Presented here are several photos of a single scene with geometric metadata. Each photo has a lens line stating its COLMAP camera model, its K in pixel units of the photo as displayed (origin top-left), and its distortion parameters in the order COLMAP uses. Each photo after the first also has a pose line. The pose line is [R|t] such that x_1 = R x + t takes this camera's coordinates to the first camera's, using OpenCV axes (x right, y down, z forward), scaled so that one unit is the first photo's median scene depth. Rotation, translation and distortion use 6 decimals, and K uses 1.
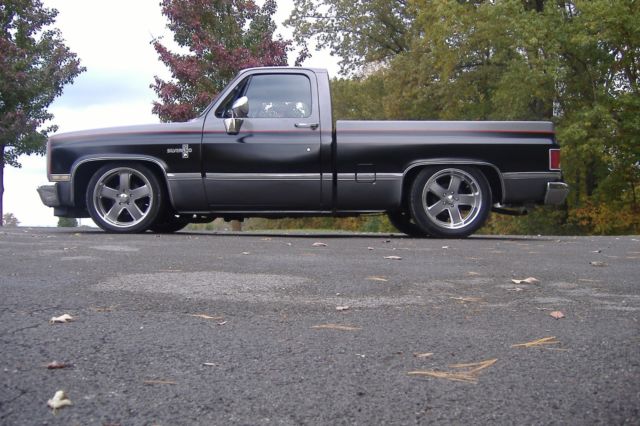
lens RADIAL K [[659.6, 0, 322.0], [0, 659.6, 209.1], [0, 0, 1]] dist [-0.080932, 0.000000]
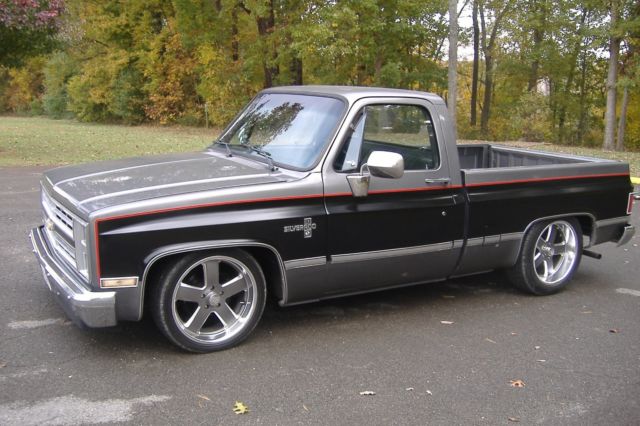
lens RADIAL K [[659.6, 0, 322.3], [0, 659.6, 211.9], [0, 0, 1]] dist [-0.080932, 0.000000]
pose [[0.875715, -0.062517, 0.478764, -0.518805], [-0.038821, 0.979255, 0.198880, -0.240135], [-0.481265, -0.192749, 0.855121, 0.392655]]
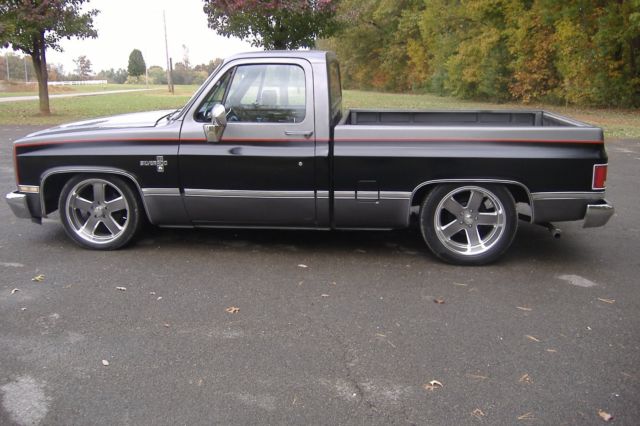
lens RADIAL K [[659.6, 0, 316.2], [0, 659.6, 215.1], [0, 0, 1]] dist [-0.080932, 0.000000]
pose [[0.993704, 0.026487, -0.108860, 0.093346], [0.000918, 0.969697, 0.244310, -0.231352], [0.112032, -0.242871, 0.963567, 0.163080]]
